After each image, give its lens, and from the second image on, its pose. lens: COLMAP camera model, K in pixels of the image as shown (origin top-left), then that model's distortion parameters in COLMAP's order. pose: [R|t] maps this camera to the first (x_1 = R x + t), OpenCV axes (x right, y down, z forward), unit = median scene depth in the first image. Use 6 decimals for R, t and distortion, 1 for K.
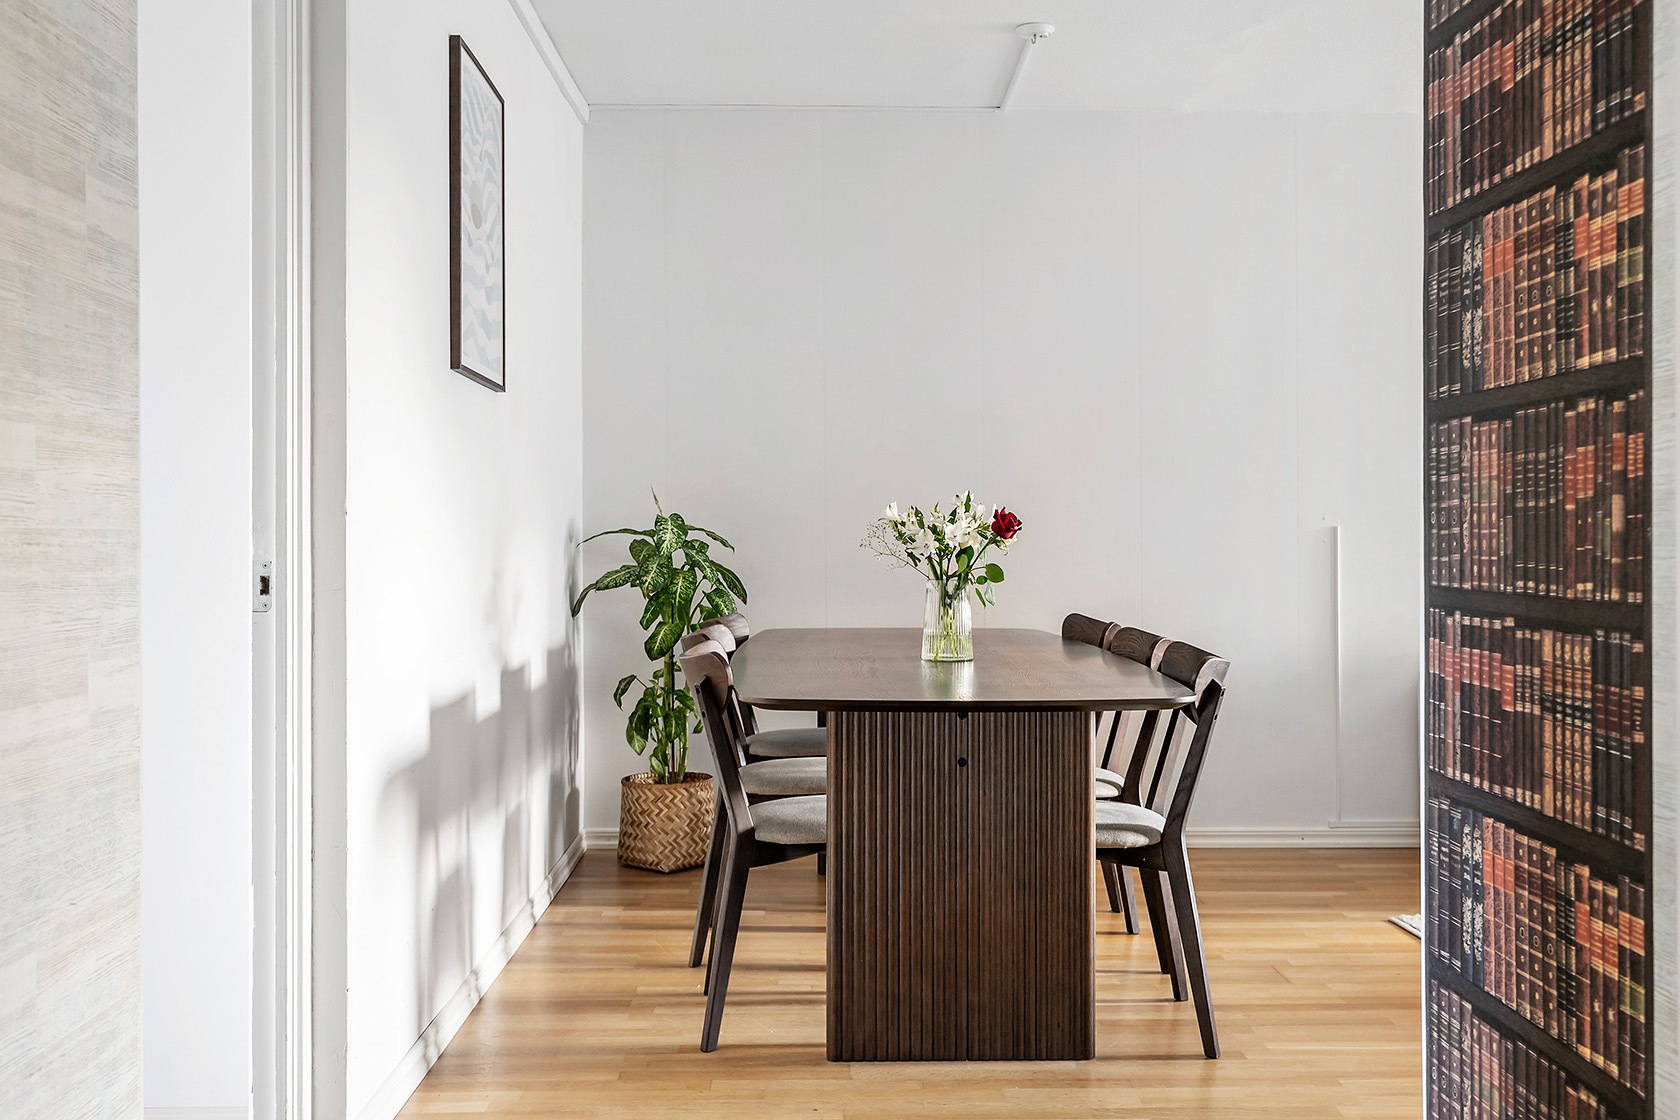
lens RADIAL K [[1685.2, 0, 840.4], [0, 1685.2, 554.4], [0, 0, 1]] dist [0.024597, 0.000000]
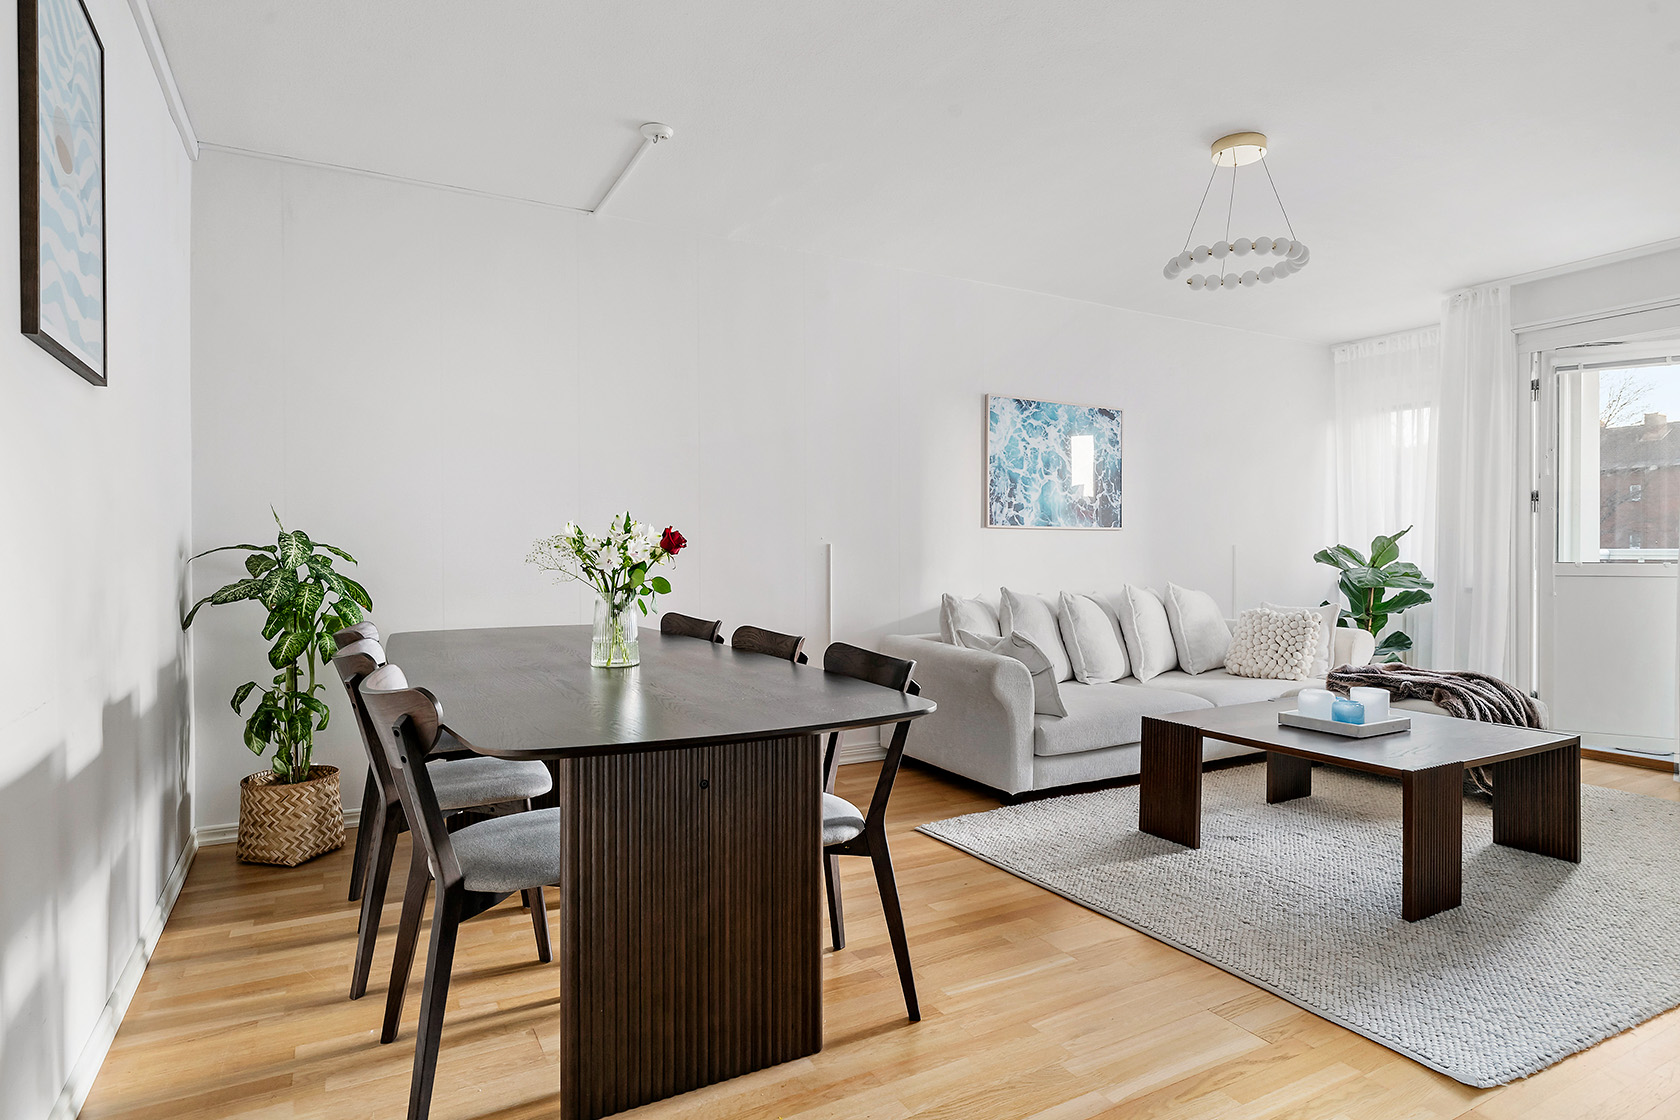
lens RADIAL K [[914.4, 0, 841.4], [0, 914.4, 558.3], [0, 0, 1]] dist [-0.003743, 0.000631]
pose [[0.879664, -0.005656, 0.475562, -0.071653], [0.006018, 0.999982, 0.000761, -0.004982], [-0.475557, 0.002192, 0.879682, 0.325730]]
